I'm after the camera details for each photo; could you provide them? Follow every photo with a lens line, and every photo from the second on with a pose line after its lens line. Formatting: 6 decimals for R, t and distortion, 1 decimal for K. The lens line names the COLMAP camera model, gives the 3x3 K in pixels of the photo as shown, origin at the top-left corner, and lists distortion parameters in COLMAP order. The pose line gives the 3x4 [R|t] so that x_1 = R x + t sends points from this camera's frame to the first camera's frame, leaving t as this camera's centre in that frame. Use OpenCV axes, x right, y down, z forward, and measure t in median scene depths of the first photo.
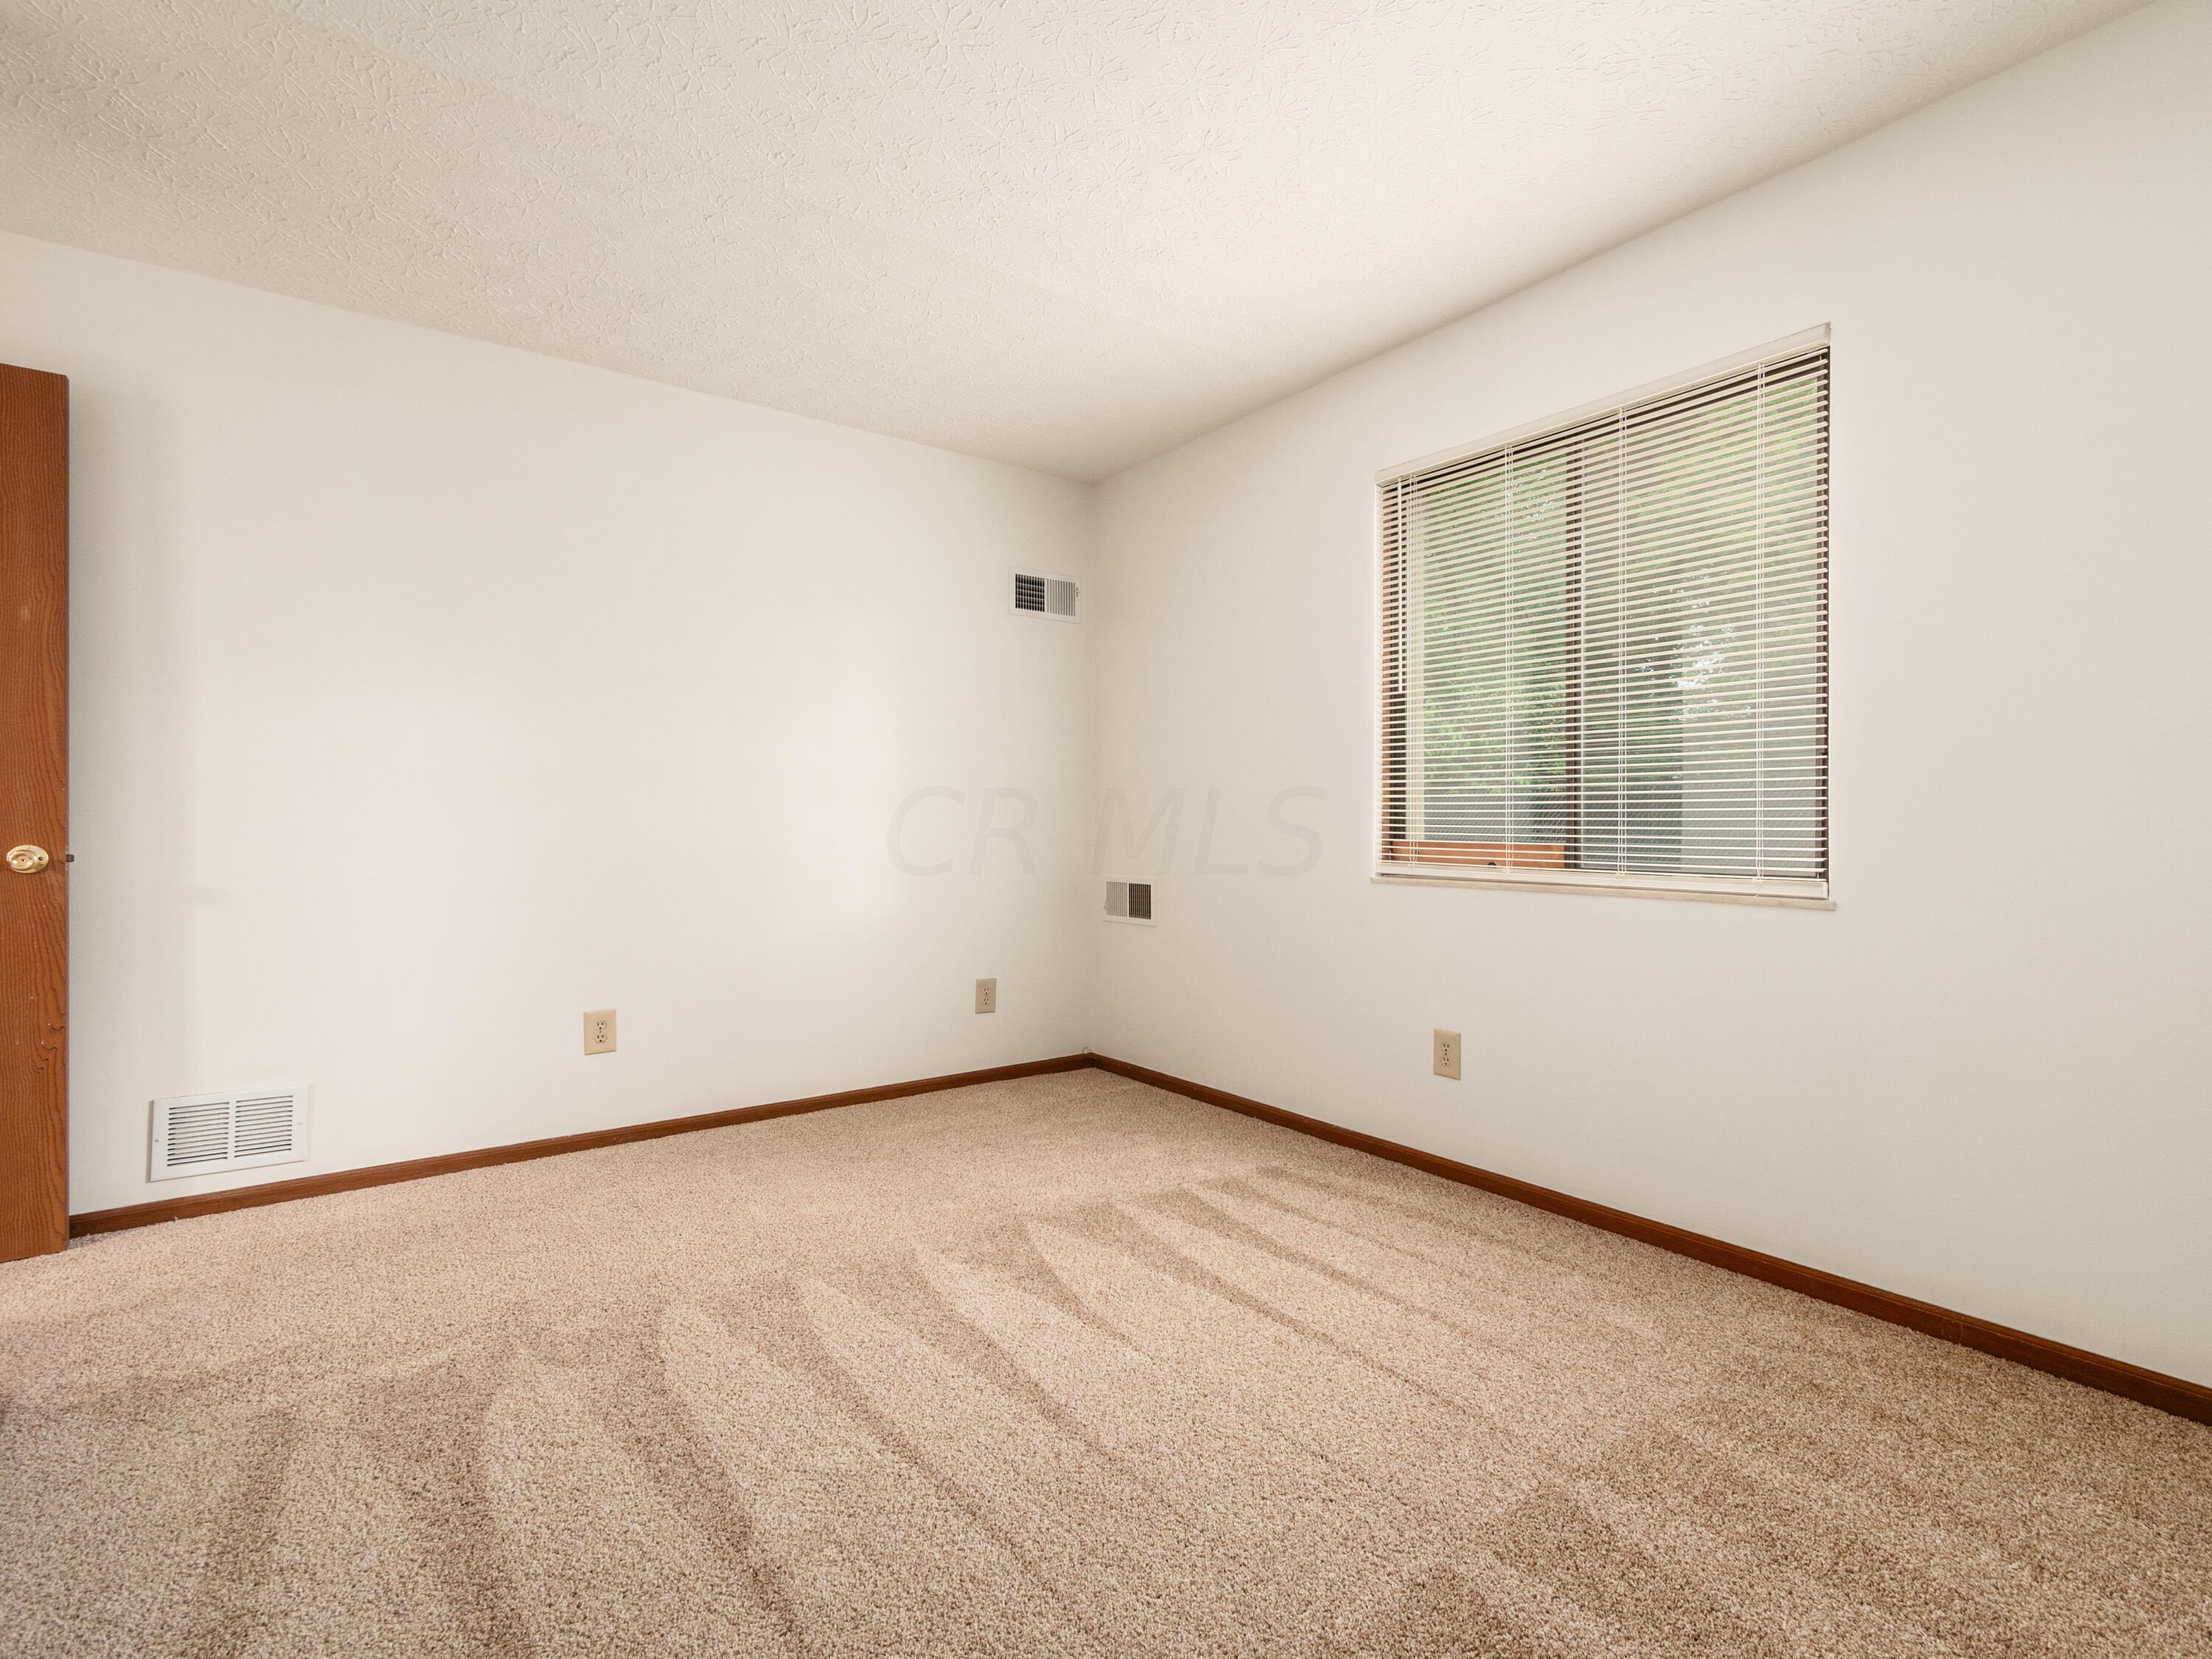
lens RADIAL K [[1018.2, 0, 1117.2], [0, 1018.2, 824.8], [0, 0, 1]] dist [0.018070, -0.000573]
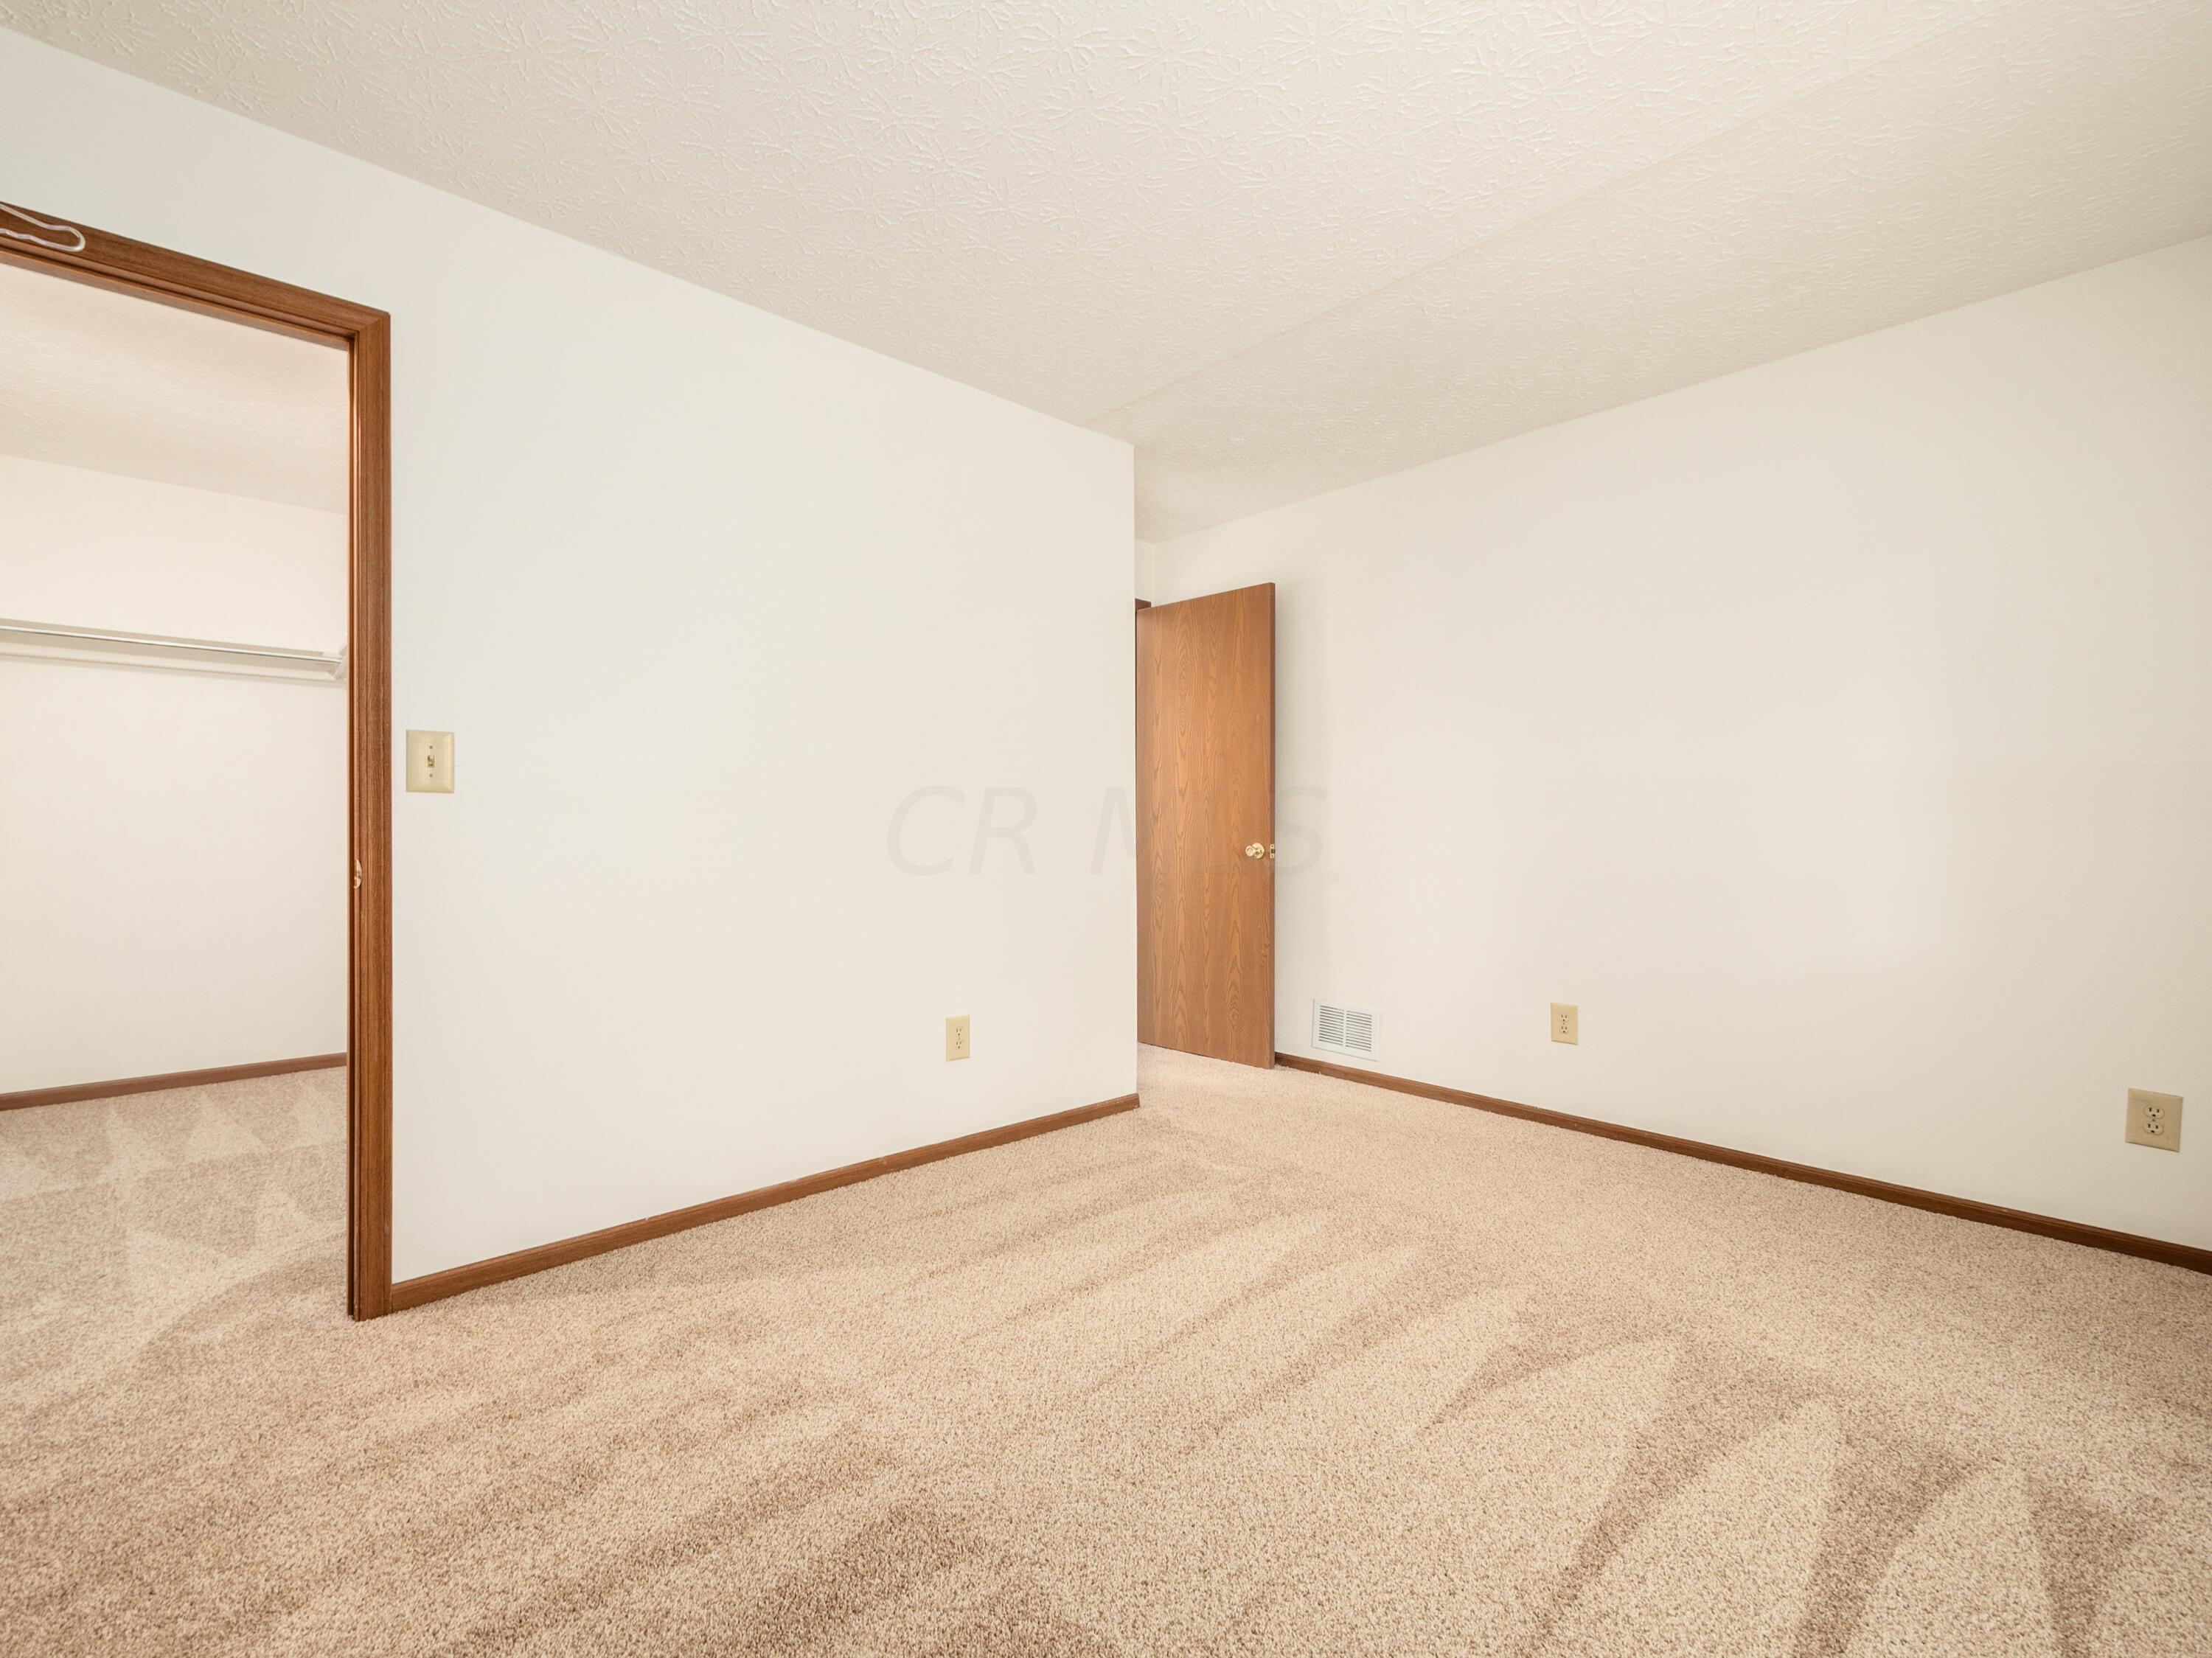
lens RADIAL K [[1018.1, 0, 1119.7], [0, 1018.1, 832.3], [0, 0, 1]] dist [0.018070, -0.000573]
pose [[0.130310, 0.005158, -0.991460, 0.621565], [-0.009668, 0.999946, 0.003931, -0.003750], [0.991426, 0.009073, 0.130353, 0.451720]]
